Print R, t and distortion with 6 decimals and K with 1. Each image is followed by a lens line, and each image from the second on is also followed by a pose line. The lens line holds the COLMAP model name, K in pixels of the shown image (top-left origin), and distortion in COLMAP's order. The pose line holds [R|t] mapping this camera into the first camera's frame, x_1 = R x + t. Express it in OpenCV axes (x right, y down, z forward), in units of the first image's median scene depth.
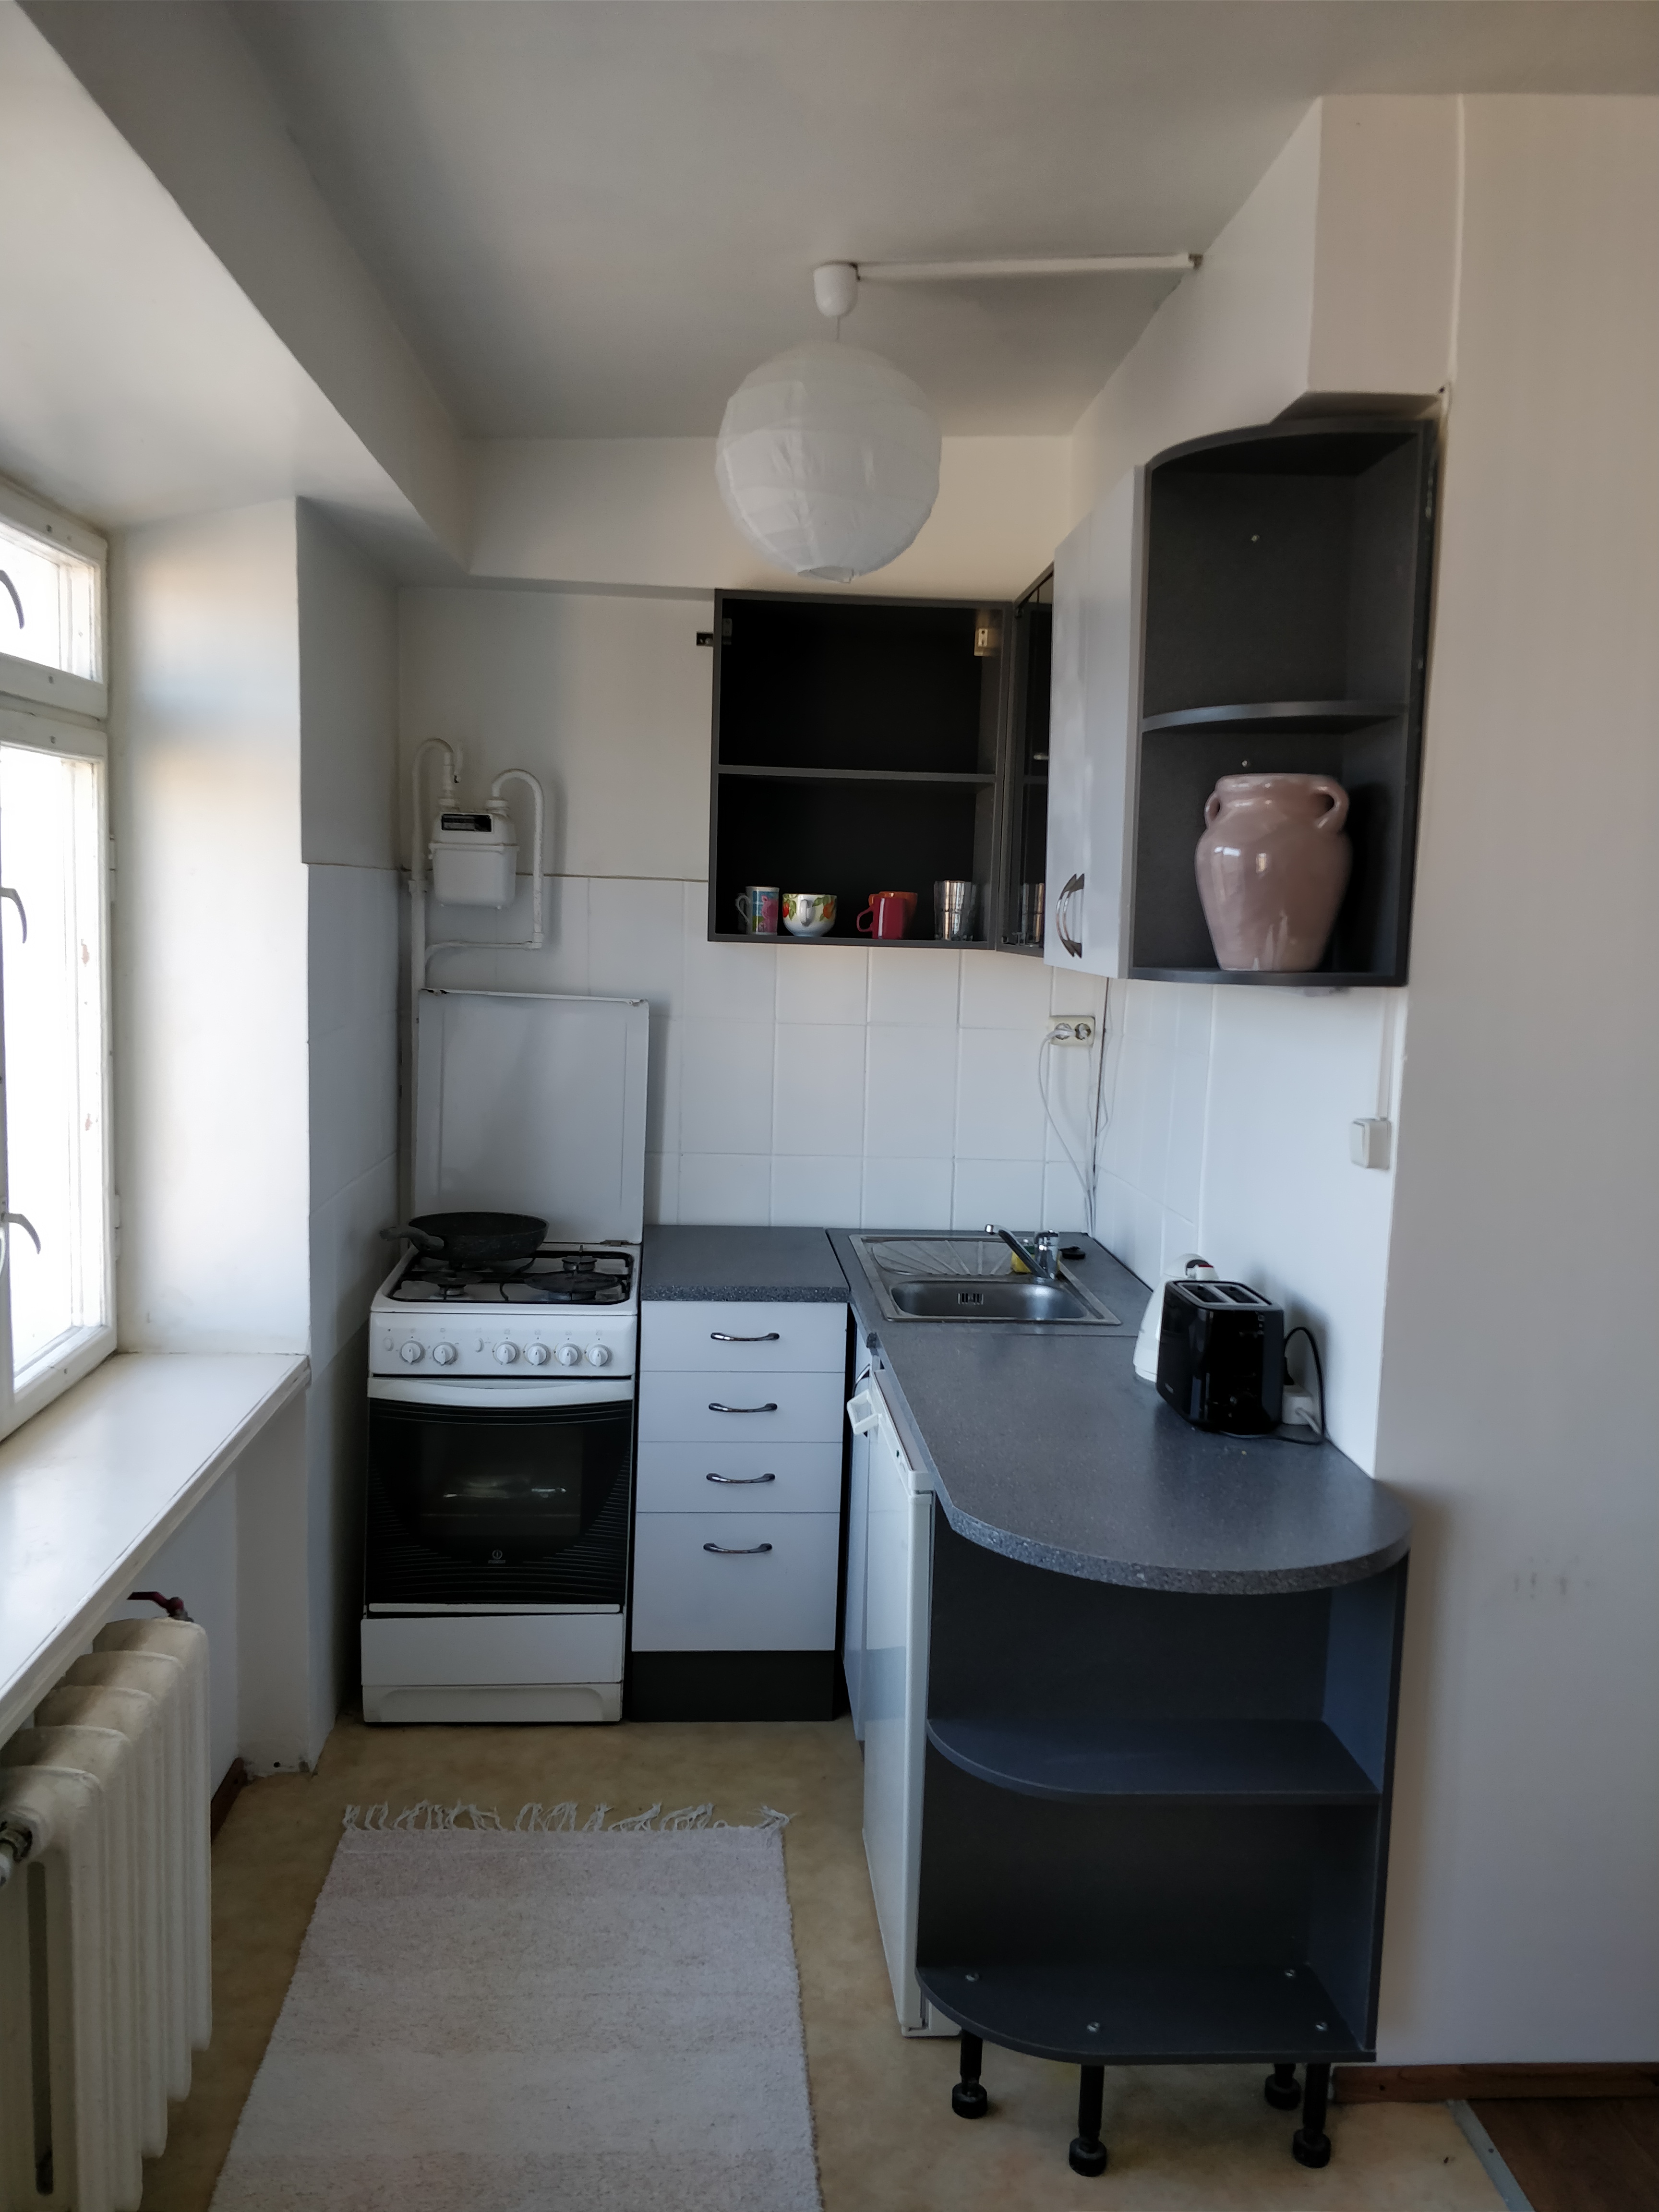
lens RADIAL K [[1763.2, 0, 812.1], [0, 1763.2, 1124.1], [0, 0, 1]] dist [0.122723, -0.227825]
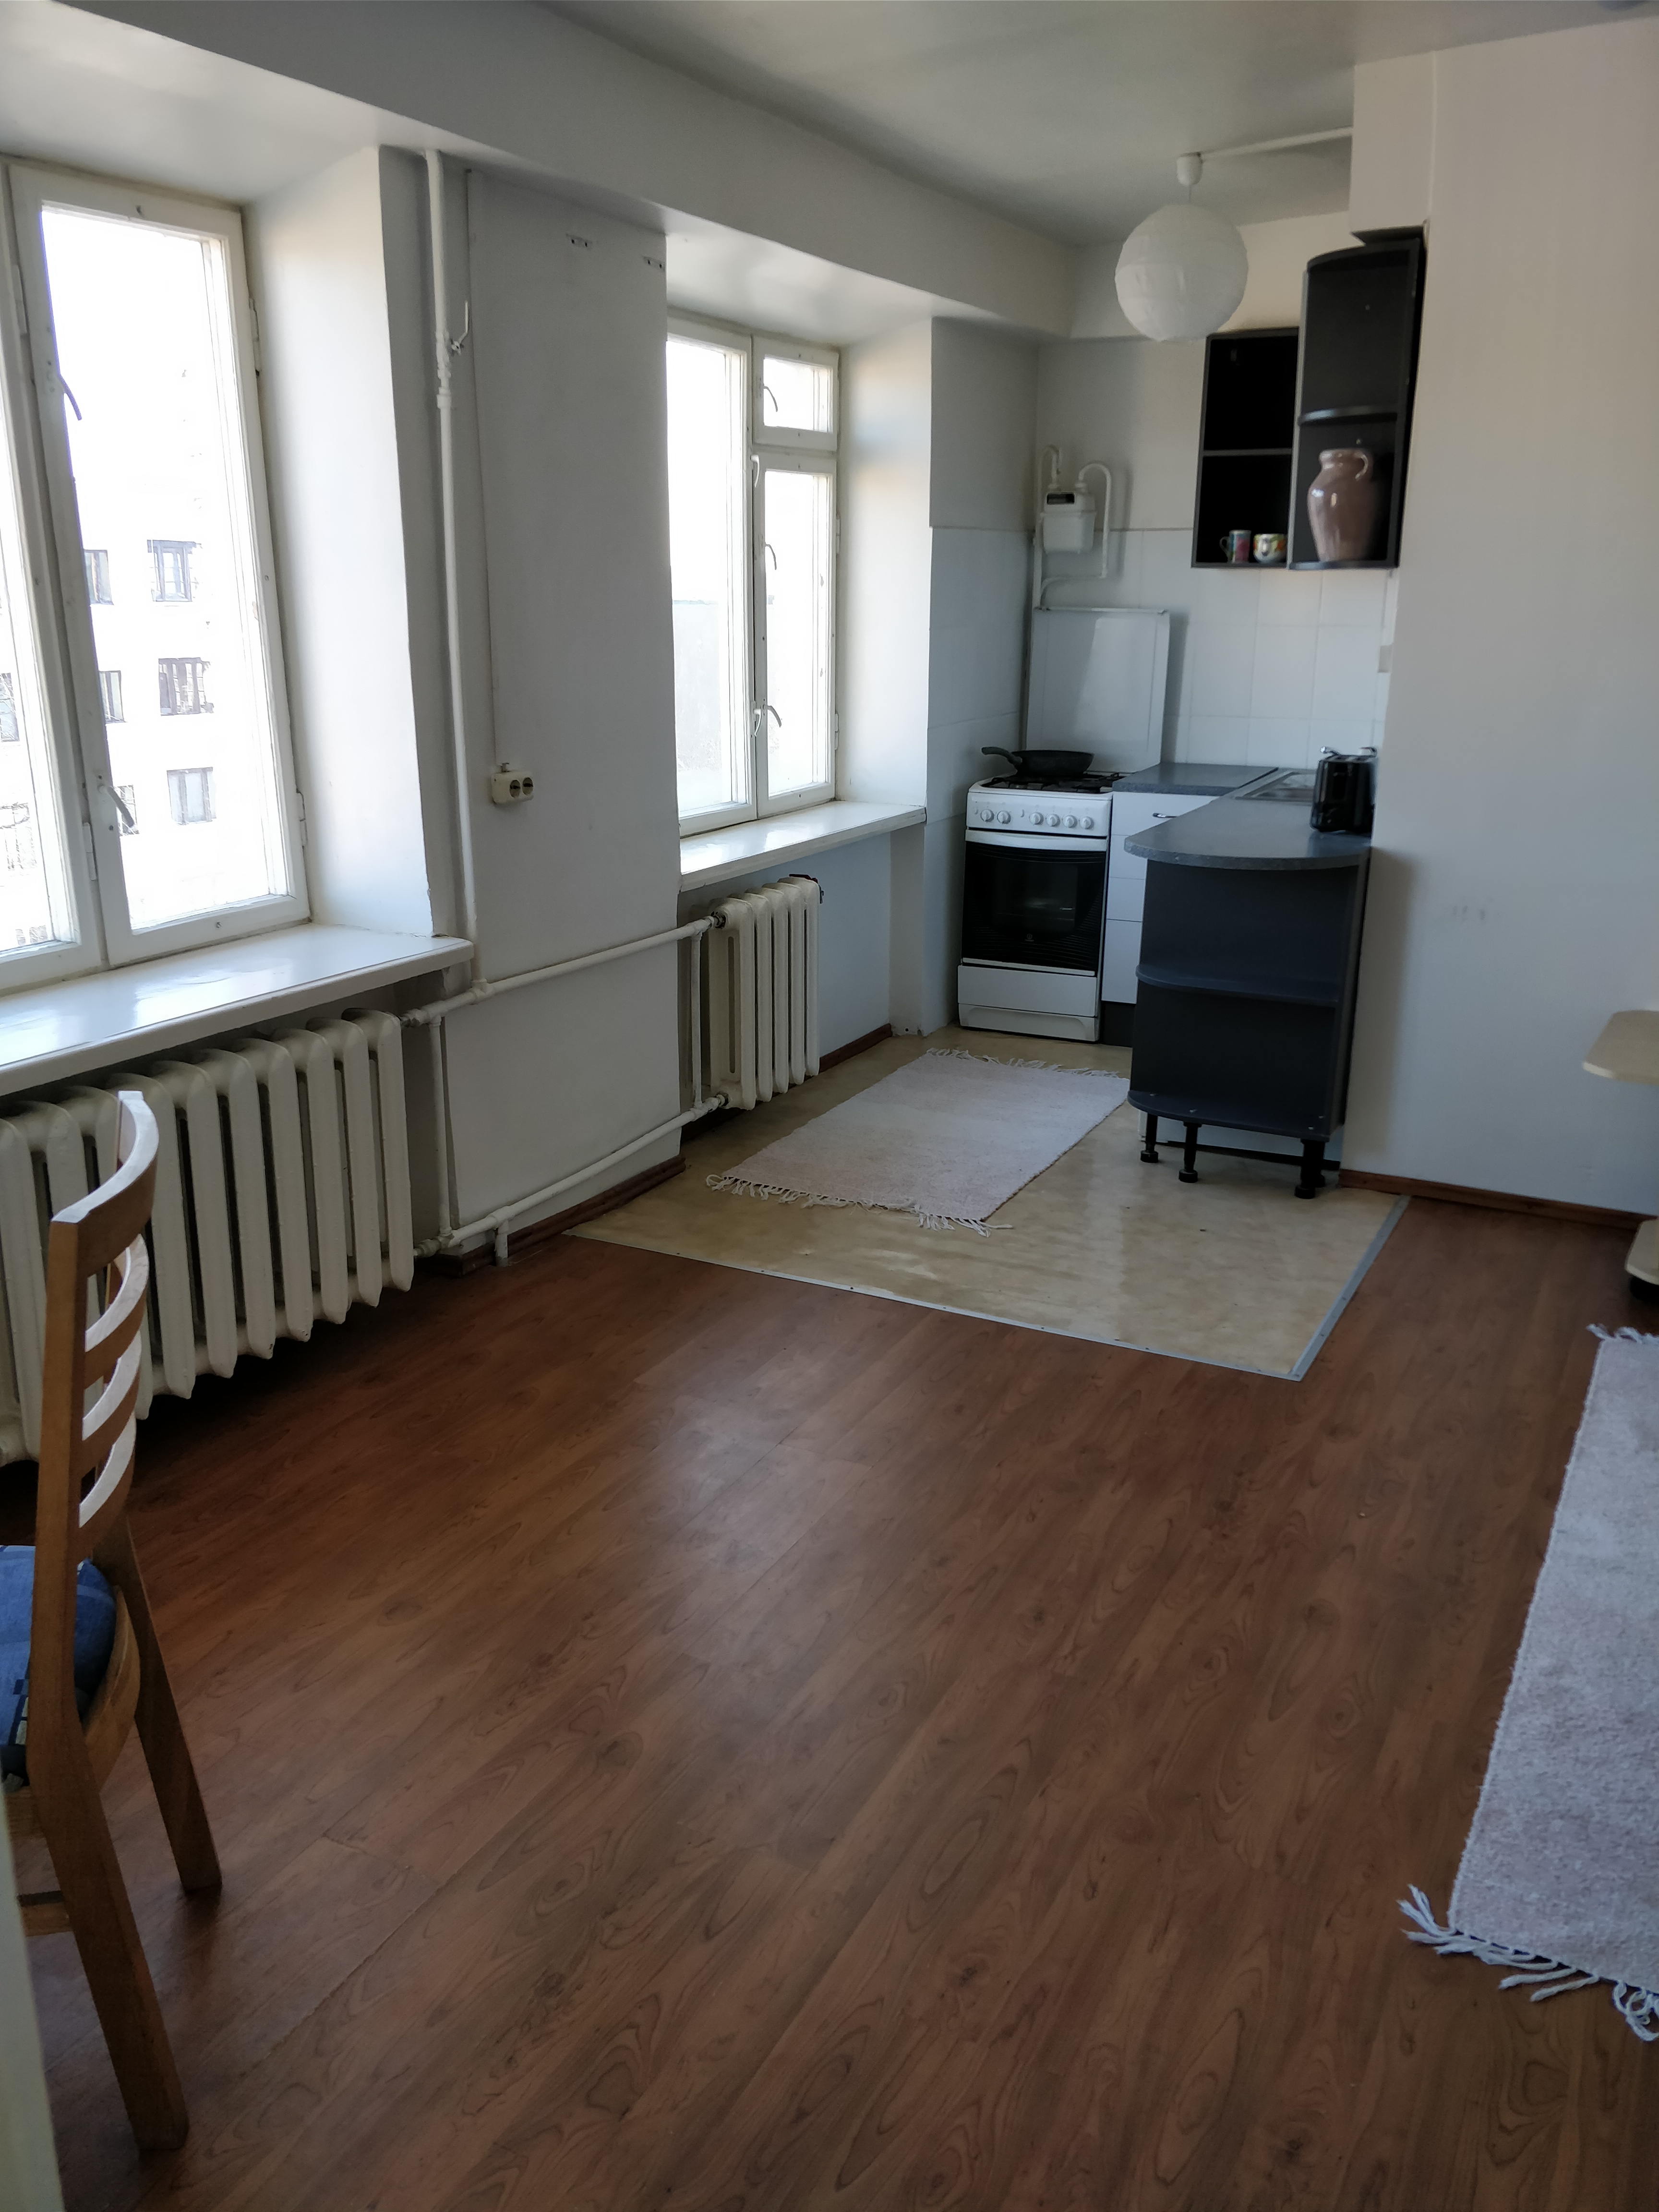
lens RADIAL K [[1804.7, 0, 828.9], [0, 1804.7, 1110.7], [0, 0, 1]] dist [0.171086, -0.254101]
pose [[0.862981, 0.118643, -0.491108, 0.566810], [-0.042737, 0.985695, 0.163029, 0.129698], [0.503426, -0.119702, 0.855707, -0.674845]]
